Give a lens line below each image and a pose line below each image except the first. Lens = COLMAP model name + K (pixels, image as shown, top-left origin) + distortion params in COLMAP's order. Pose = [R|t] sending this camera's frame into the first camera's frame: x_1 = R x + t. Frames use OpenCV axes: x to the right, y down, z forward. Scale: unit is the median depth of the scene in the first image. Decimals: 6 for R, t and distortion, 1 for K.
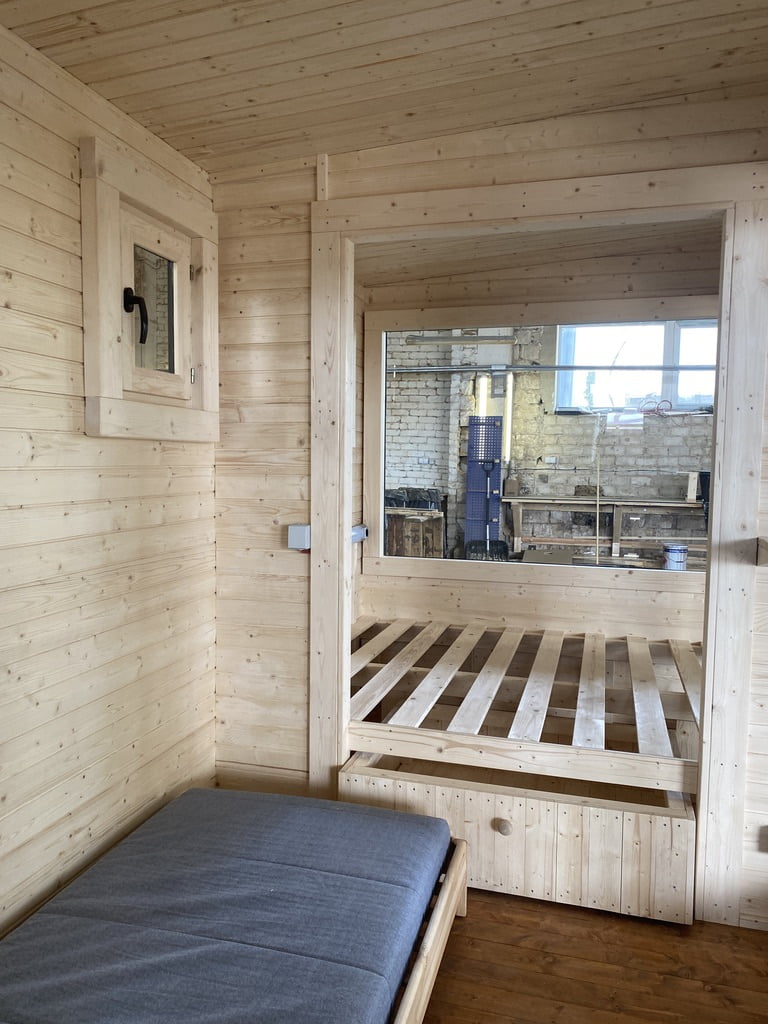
lens RADIAL K [[767.6, 0, 378.2], [0, 767.6, 514.8], [0, 0, 1]] dist [0.033384, -0.037324]
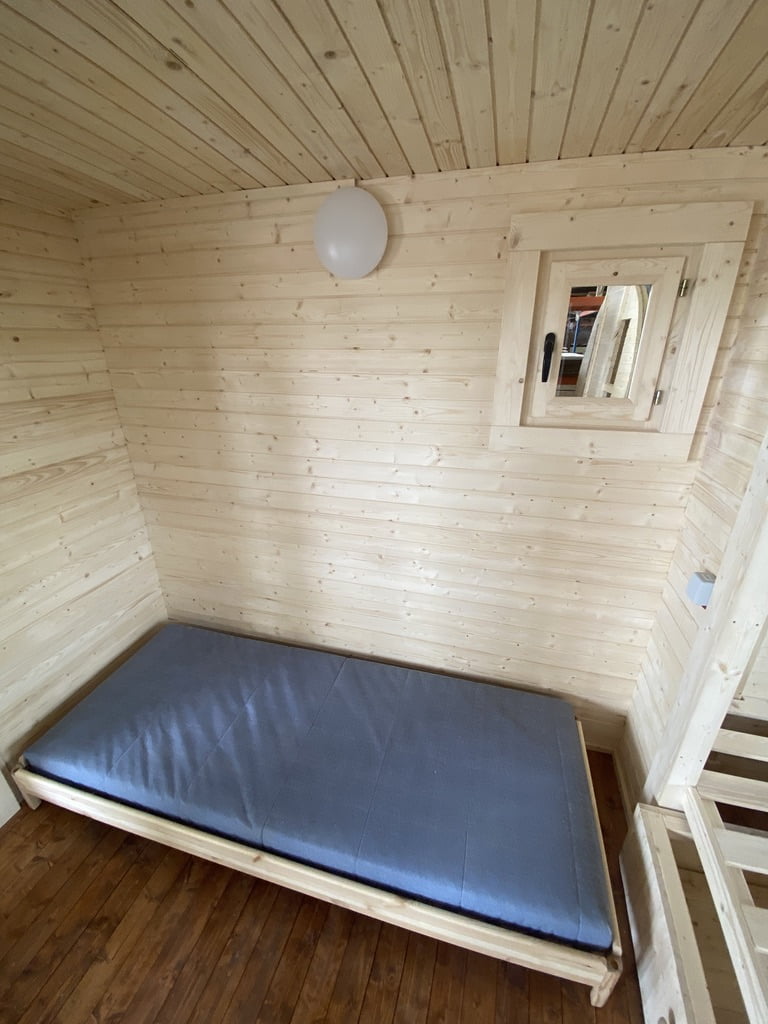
lens RADIAL K [[410.2, 0, 378.4], [0, 410.2, 514.1], [0, 0, 1]] dist [-0.000261, -0.005354]
pose [[0.008034, 0.370226, -0.928907, 0.357170], [-0.070358, 0.926844, 0.368795, -0.234748], [0.997489, 0.062394, 0.033495, 0.685054]]
